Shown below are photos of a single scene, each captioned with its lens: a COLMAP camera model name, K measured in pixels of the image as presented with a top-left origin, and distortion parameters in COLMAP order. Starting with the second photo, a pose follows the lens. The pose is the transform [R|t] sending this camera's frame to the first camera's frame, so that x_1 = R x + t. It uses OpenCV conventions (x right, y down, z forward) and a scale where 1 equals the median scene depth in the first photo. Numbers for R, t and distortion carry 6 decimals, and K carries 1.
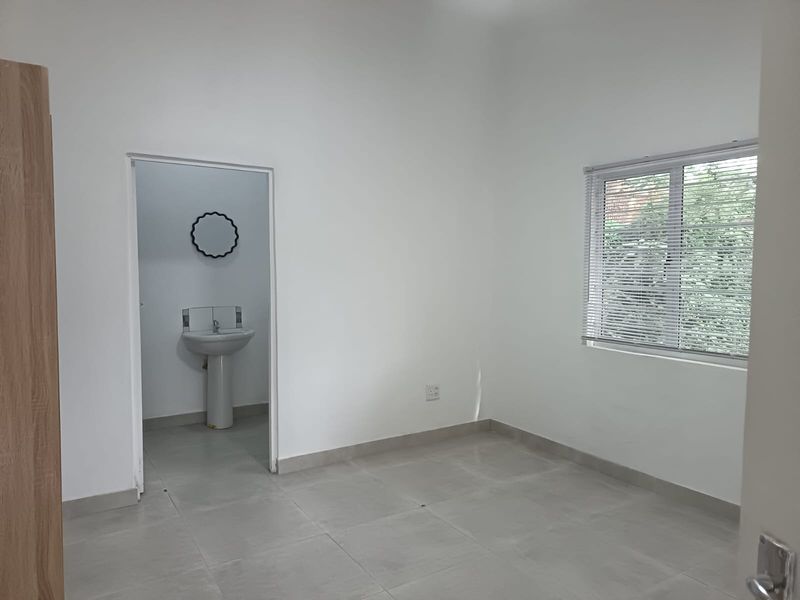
lens RADIAL K [[558.8, 0, 400.0], [0, 558.8, 300.0], [0, 0, 1]] dist [0.047043, -0.047263]
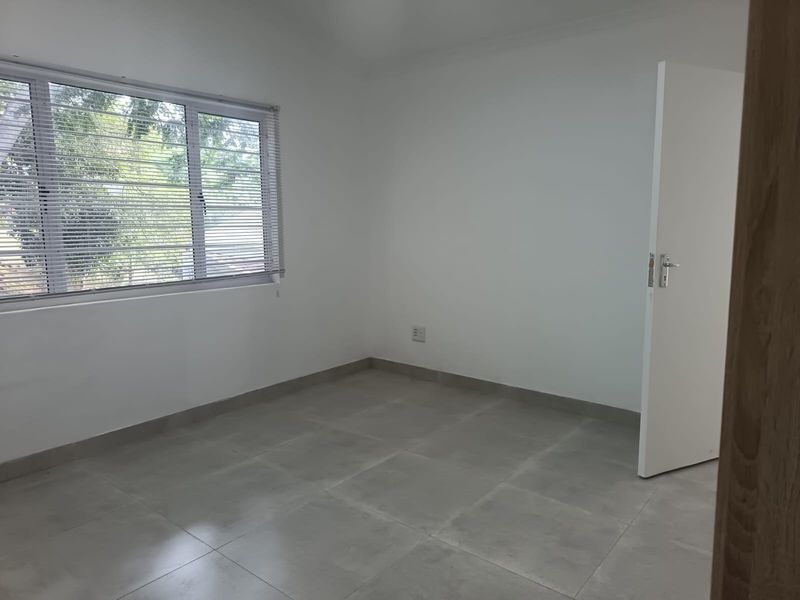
lens RADIAL K [[558.8, 0, 400.0], [0, 558.8, 300.0], [0, 0, 1]] dist [0.047043, -0.047263]
pose [[-0.338858, -0.132742, 0.931426, -0.643789], [0.052821, 0.985751, 0.159701, -0.023475], [-0.939354, 0.103315, -0.327018, 0.994469]]
